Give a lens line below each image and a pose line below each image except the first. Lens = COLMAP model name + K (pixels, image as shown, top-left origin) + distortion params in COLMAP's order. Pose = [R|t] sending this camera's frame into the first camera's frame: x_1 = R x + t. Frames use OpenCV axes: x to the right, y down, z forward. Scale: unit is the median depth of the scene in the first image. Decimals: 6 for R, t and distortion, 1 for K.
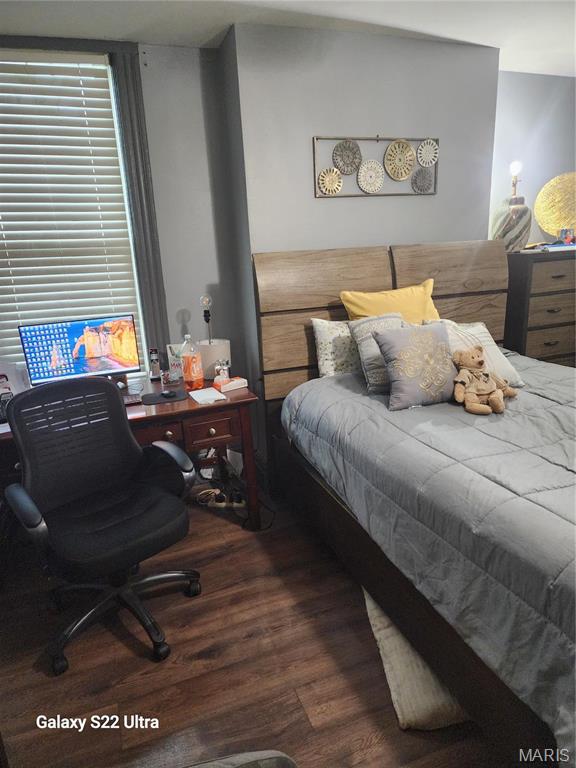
lens RADIAL K [[520.5, 0, 275.4], [0, 520.5, 385.5], [0, 0, 1]] dist [0.079001, -0.070859]
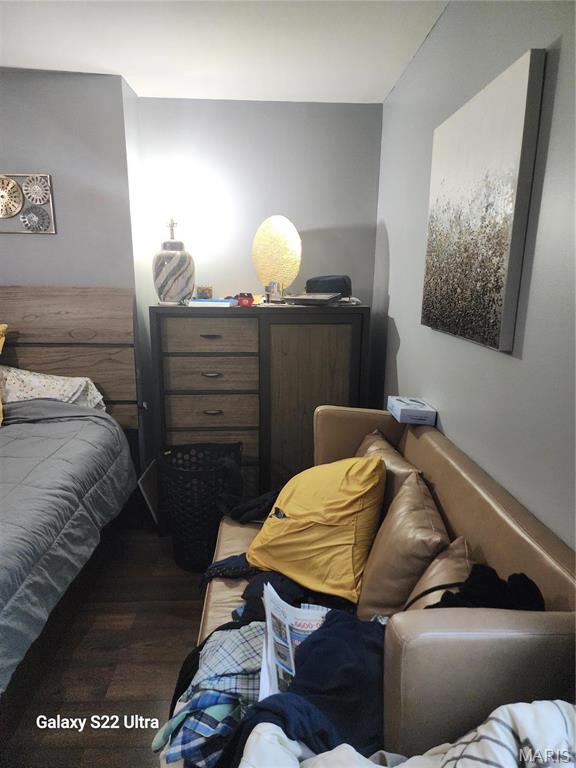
lens RADIAL K [[520.5, 0, 275.4], [0, 520.5, 385.5], [0, 0, 1]] dist [0.079001, -0.070859]
pose [[0.941499, 0.125280, -0.312864, 1.233472], [-0.136517, 0.990536, -0.014180, -0.175653], [0.308127, 0.056062, 0.949692, 0.325928]]
